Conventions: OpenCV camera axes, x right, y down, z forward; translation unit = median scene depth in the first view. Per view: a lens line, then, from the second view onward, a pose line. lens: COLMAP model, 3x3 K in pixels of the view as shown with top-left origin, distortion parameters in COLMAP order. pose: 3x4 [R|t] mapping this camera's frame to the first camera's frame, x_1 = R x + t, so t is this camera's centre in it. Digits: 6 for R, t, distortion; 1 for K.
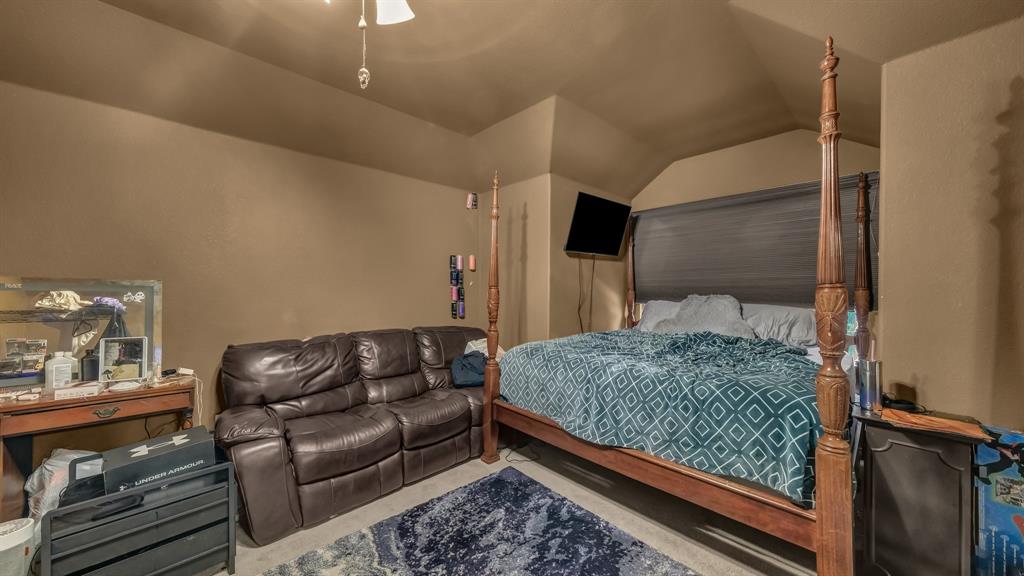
lens RADIAL K [[354.6, 0, 506.8], [0, 354.6, 291.1], [0, 0, 1]] dist [0.002308, 0.000392]
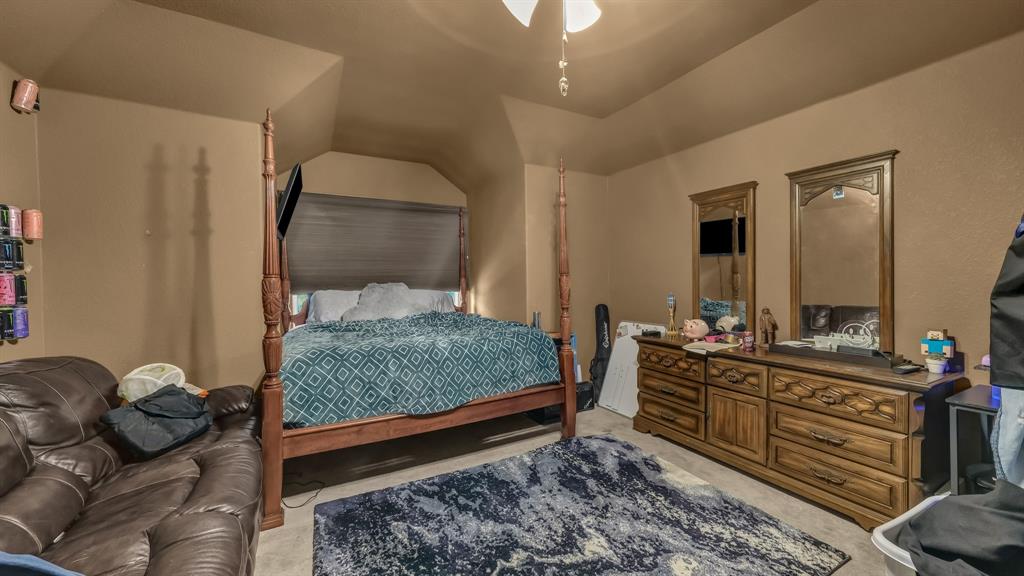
lens RADIAL K [[392.0, 0, 502.7], [0, 392.0, 279.3], [0, 0, 1]] dist [0.019875, 0.000073]
pose [[0.250947, -0.005027, 0.967988, -0.905446], [0.010388, 0.999943, 0.002500, -0.001349], [-0.967945, 0.009428, 0.250985, 0.474171]]
